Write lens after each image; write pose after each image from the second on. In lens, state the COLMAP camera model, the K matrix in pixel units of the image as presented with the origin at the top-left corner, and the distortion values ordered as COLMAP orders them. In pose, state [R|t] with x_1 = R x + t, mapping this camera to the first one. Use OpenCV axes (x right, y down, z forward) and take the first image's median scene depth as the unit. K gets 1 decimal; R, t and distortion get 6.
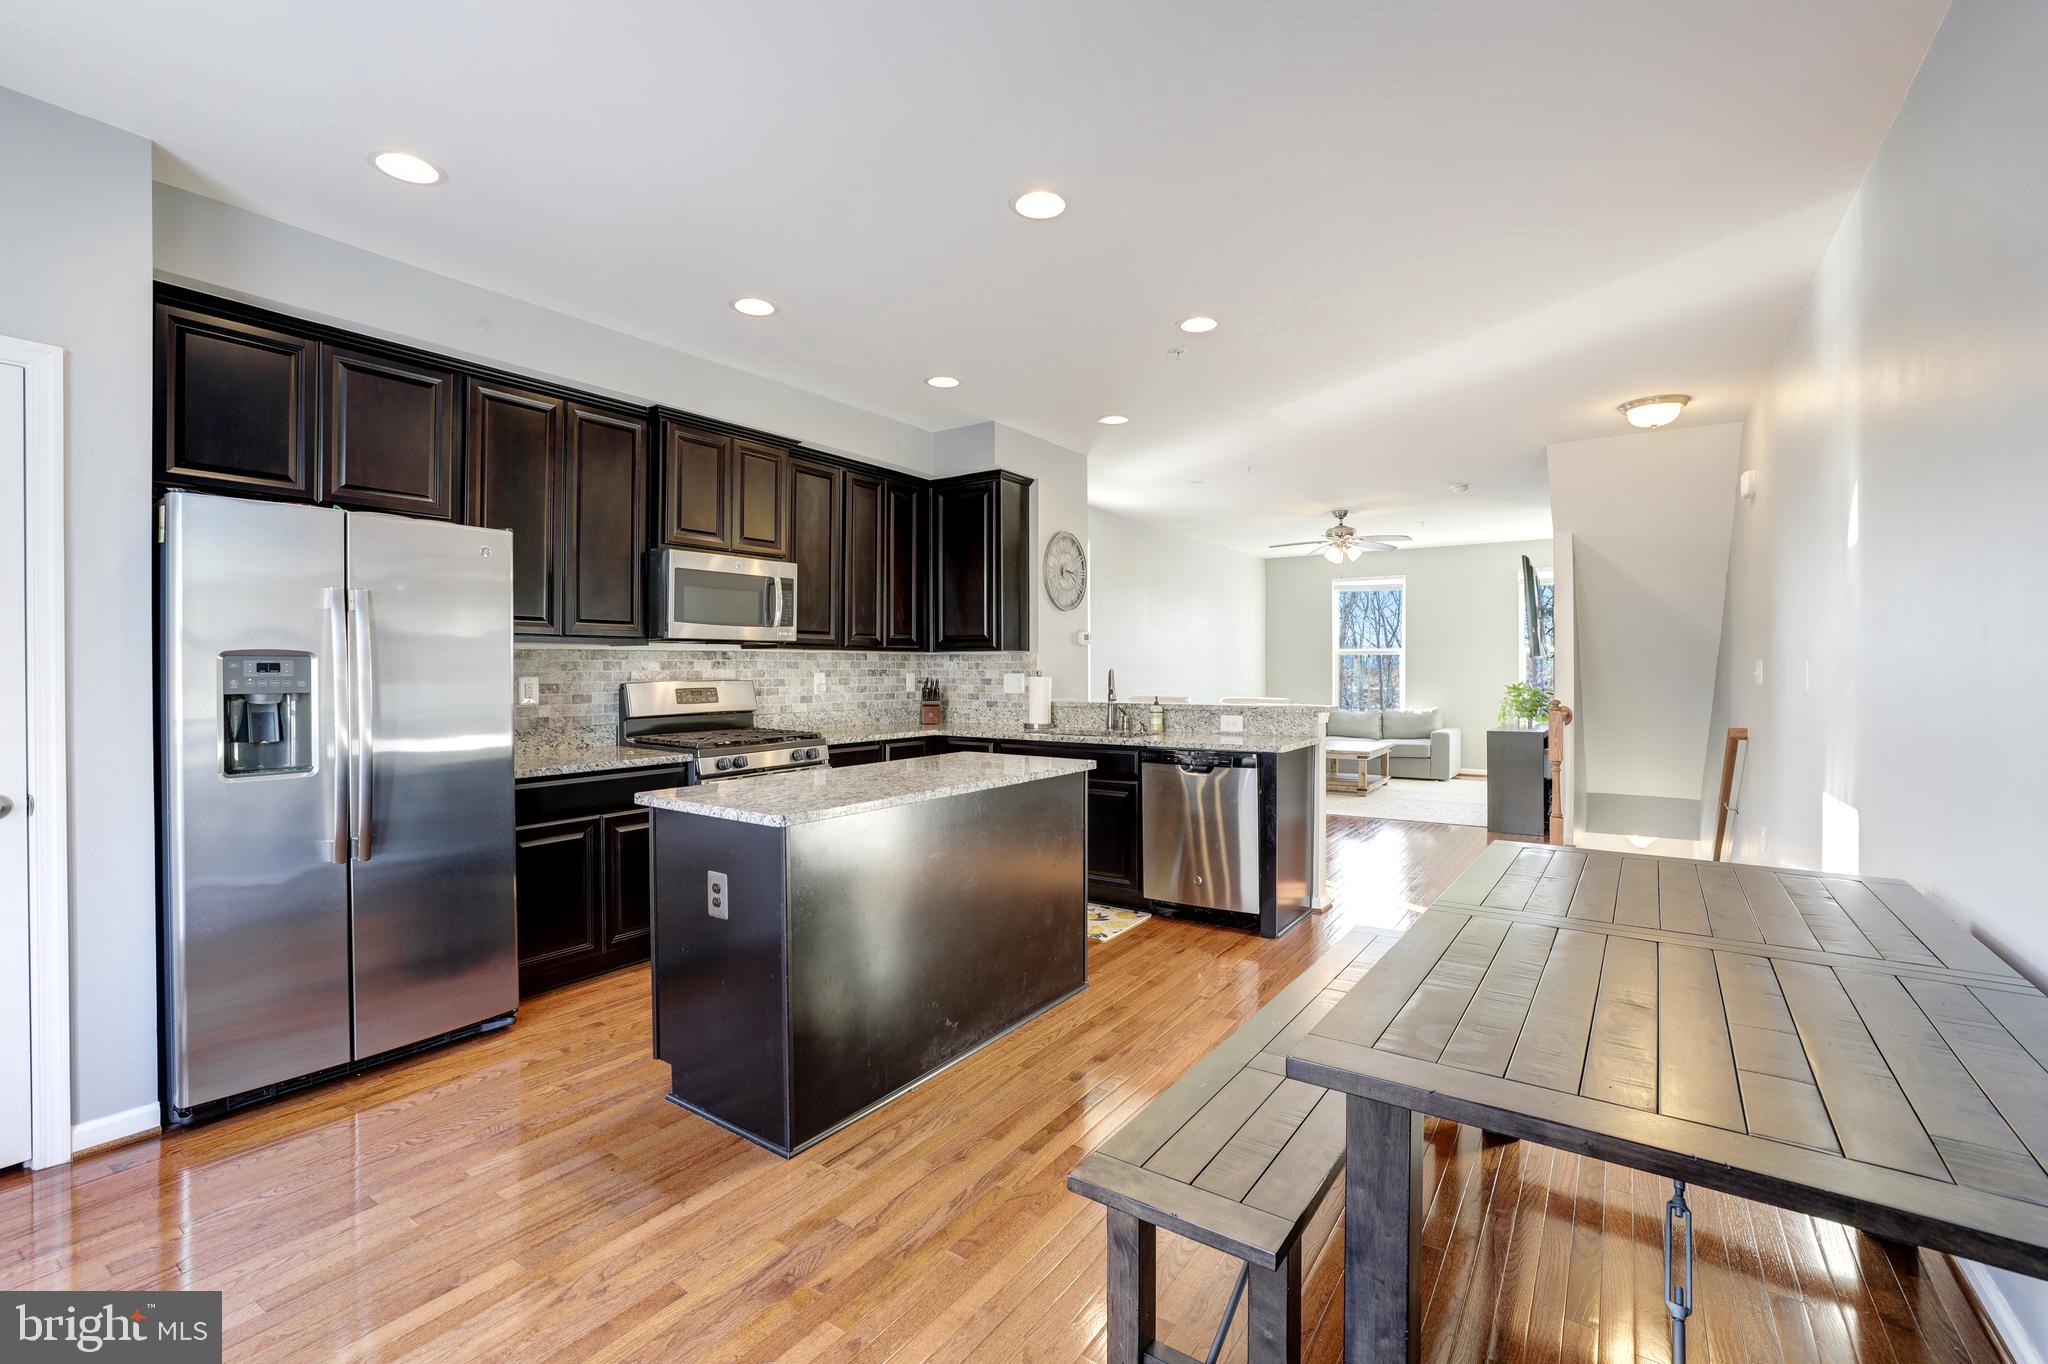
lens RADIAL K [[890.5, 0, 1016.7], [0, 890.5, 666.3], [0, 0, 1]] dist [-0.050317, 0.017685]
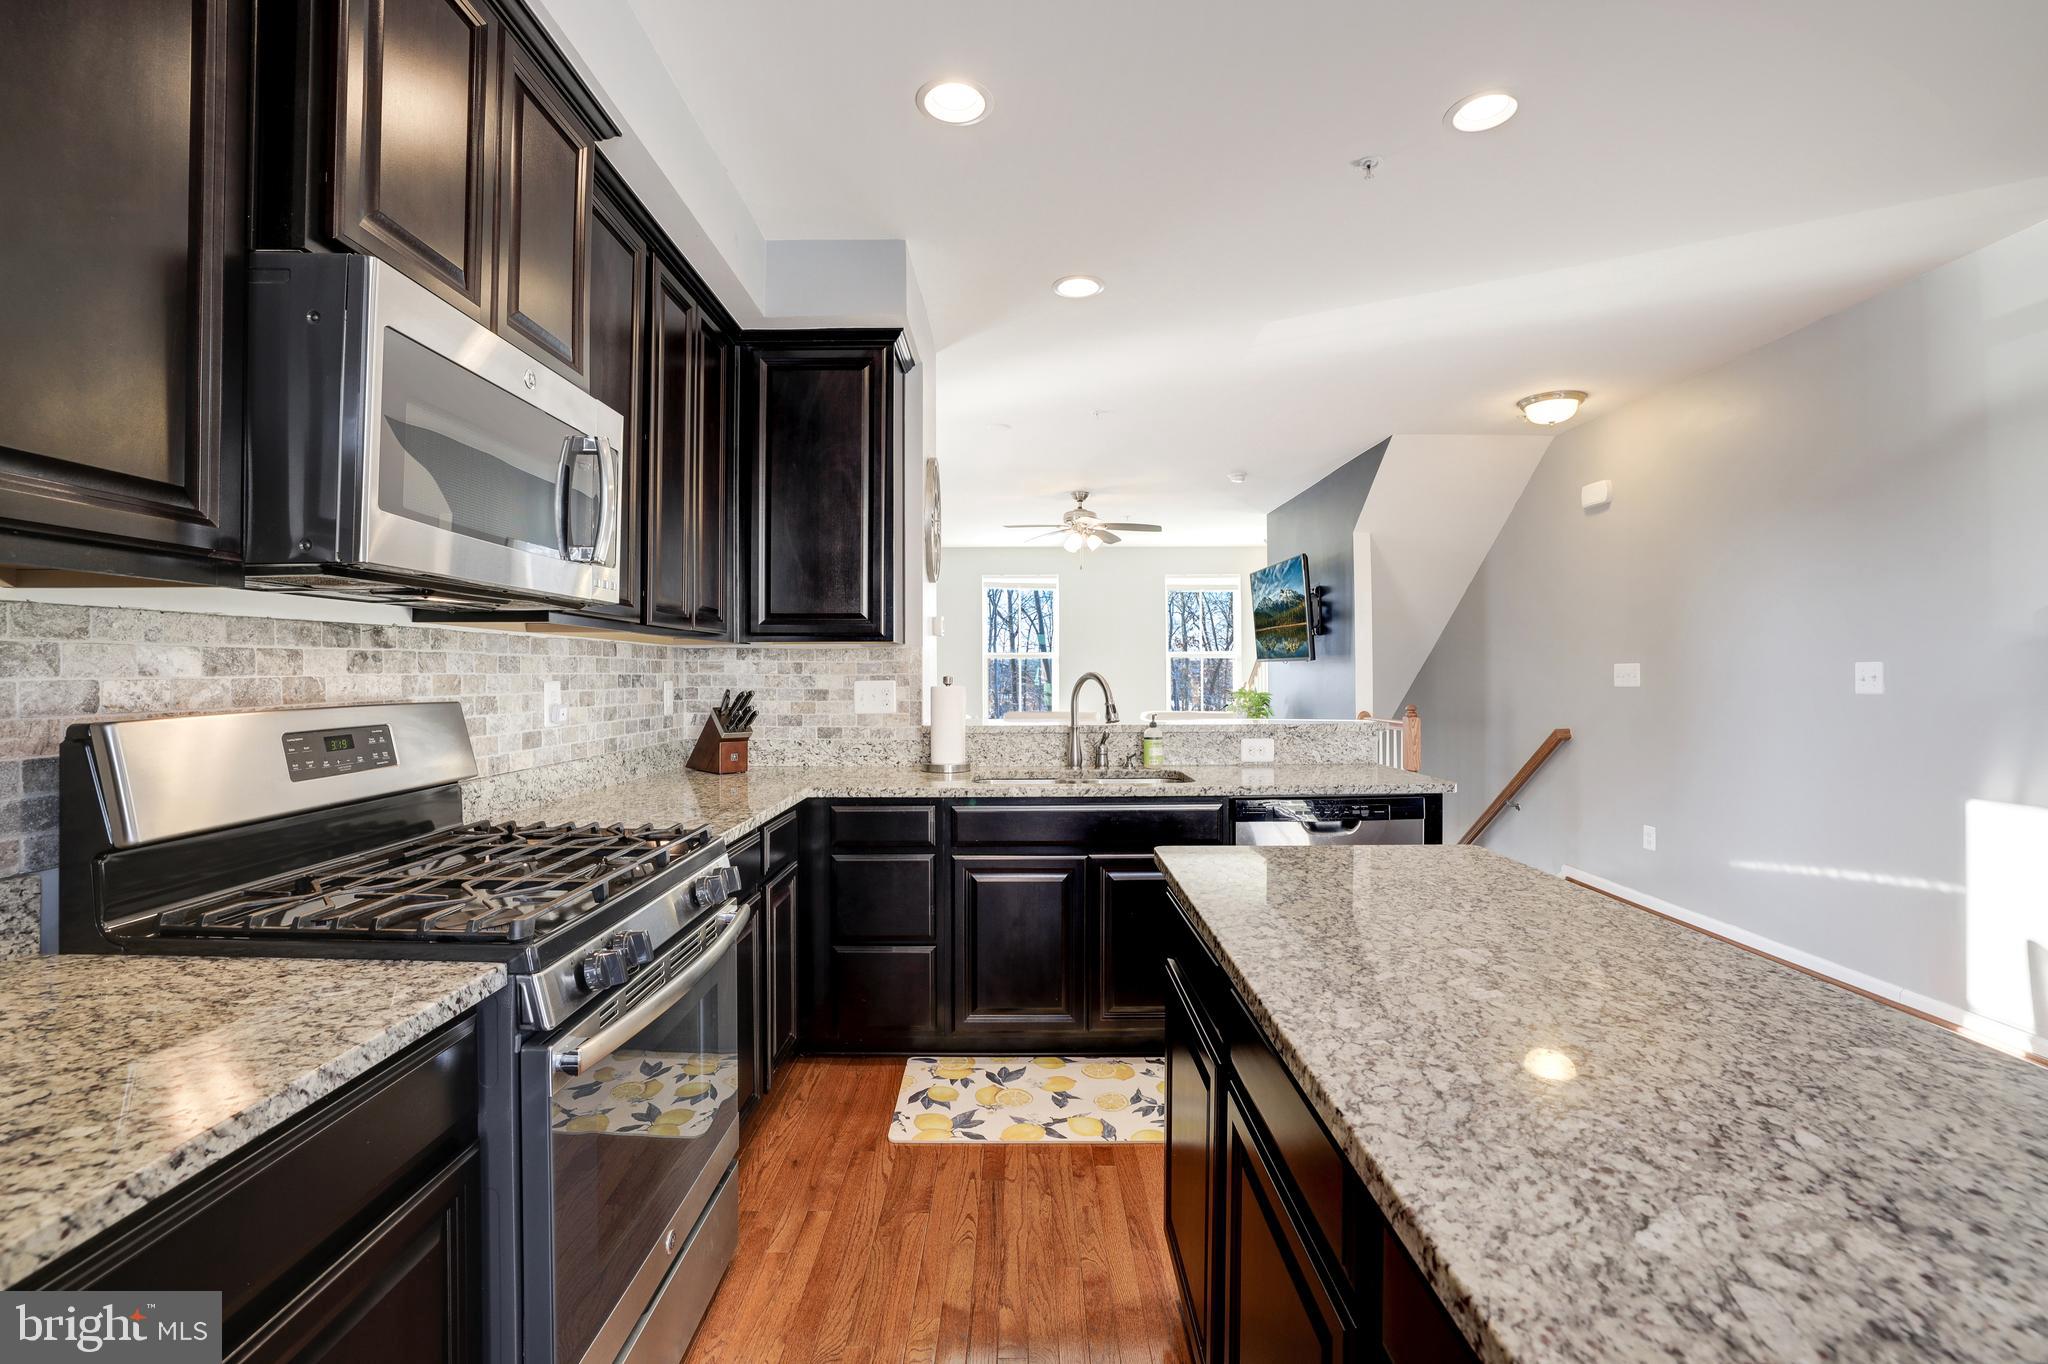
lens RADIAL K [[890.5, 0, 1018.7], [0, 890.5, 670.6], [0, 0, 1]] dist [-0.050317, 0.017685]
pose [[0.821342, 0.000329, 0.570437, -0.283034], [0.000739, 0.999998, -0.001642, 0.002596], [-0.570436, 0.001771, 0.821340, 0.482342]]
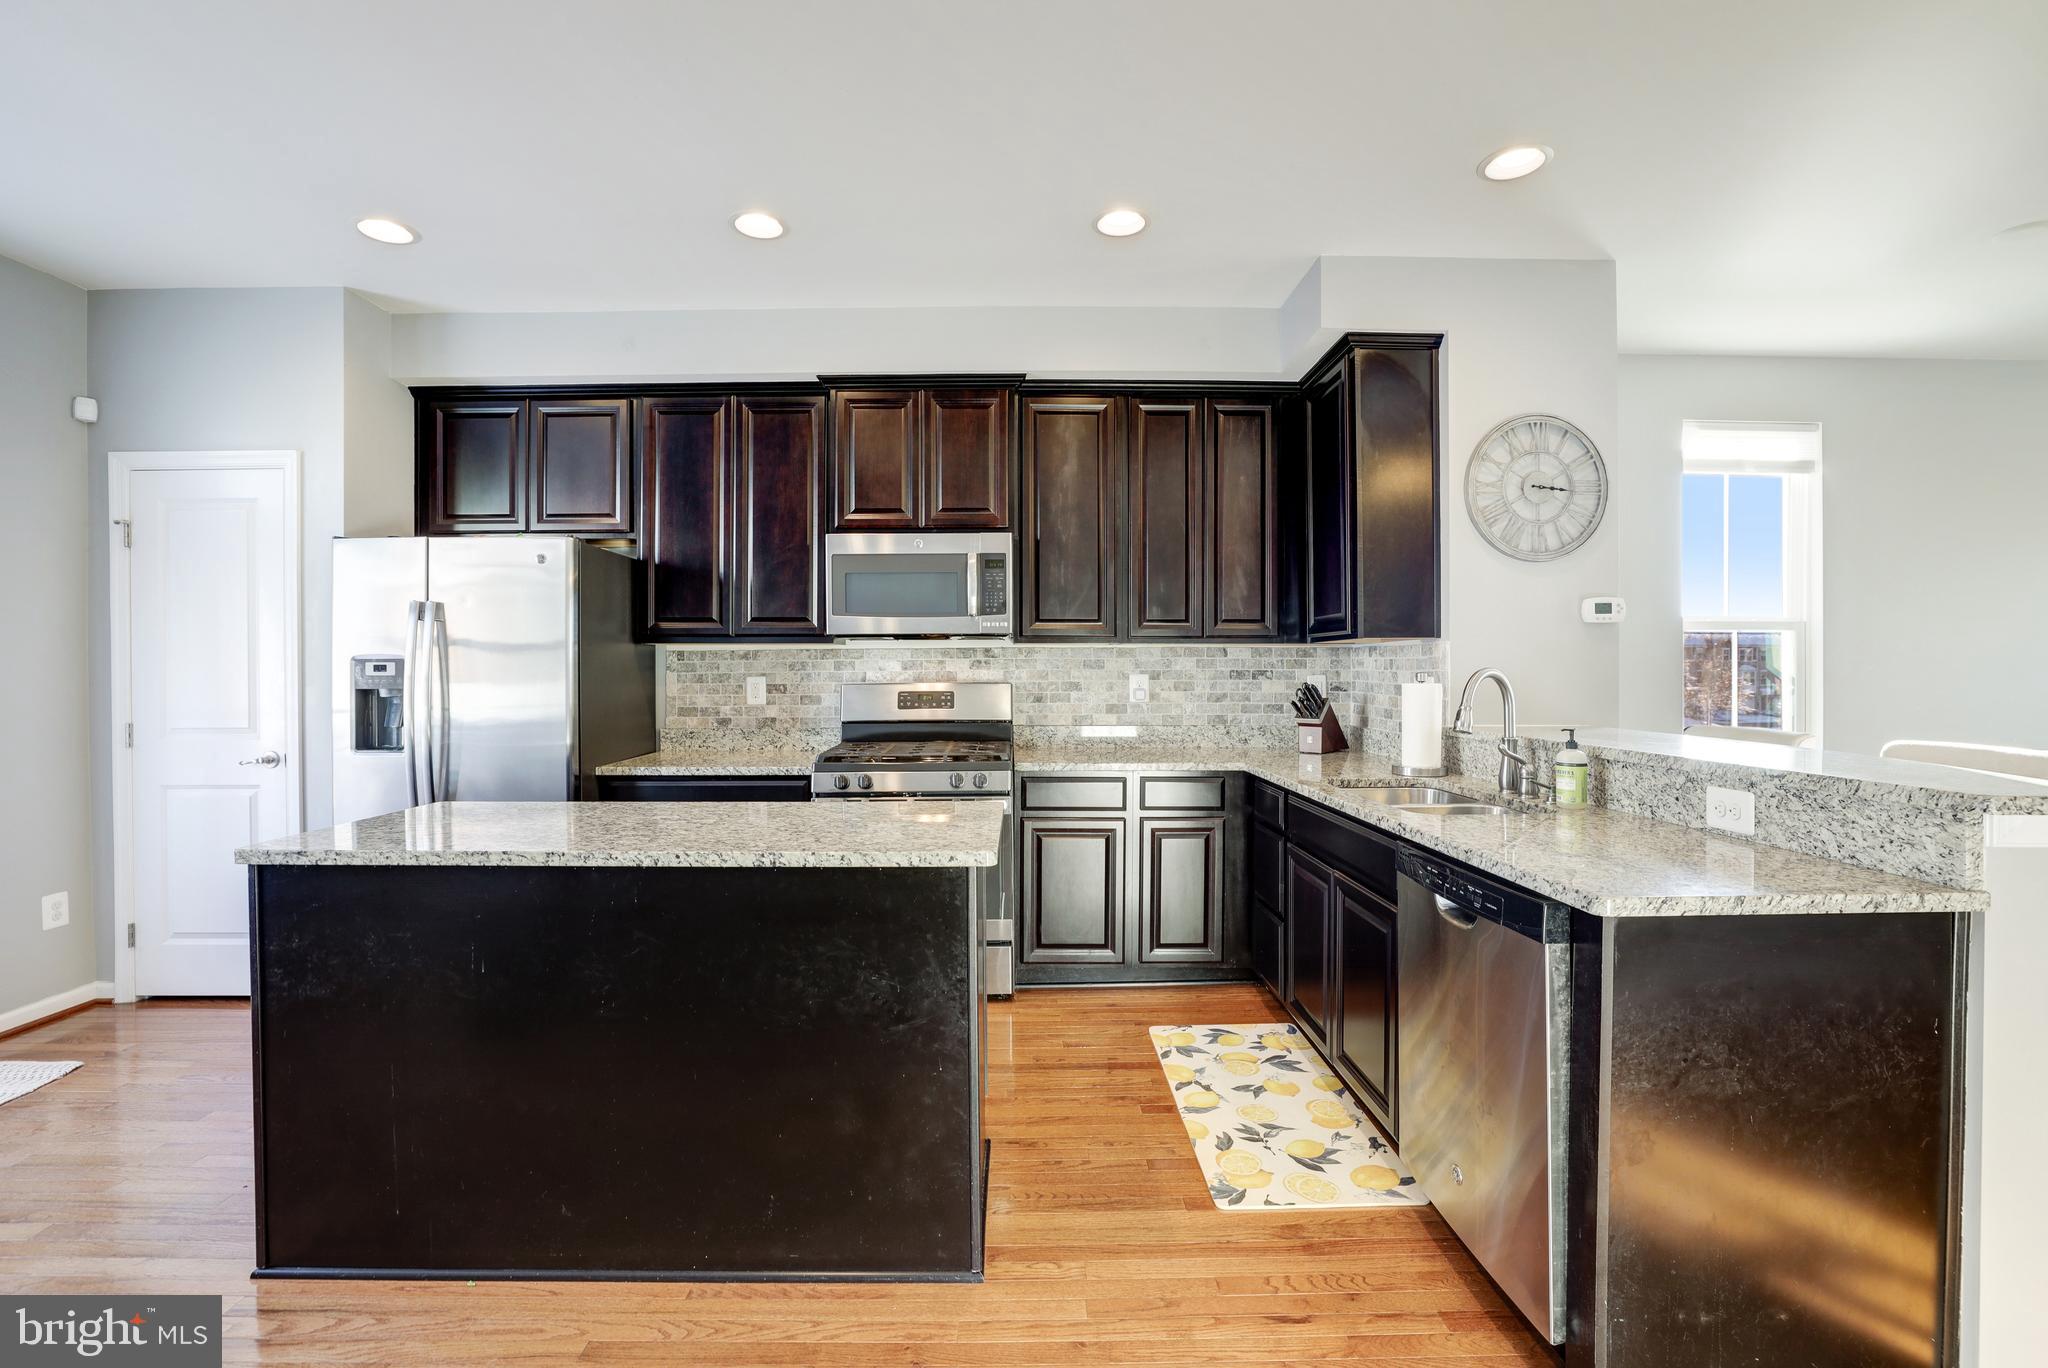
lens RADIAL K [[890.5, 0, 1023.0], [0, 890.5, 676.3], [0, 0, 1]] dist [-0.050317, 0.017685]
pose [[0.578016, 0.005809, -0.816004, 0.337234], [0.002613, 0.999956, 0.008970, 0.001931], [0.816021, -0.007317, 0.577976, 0.481029]]
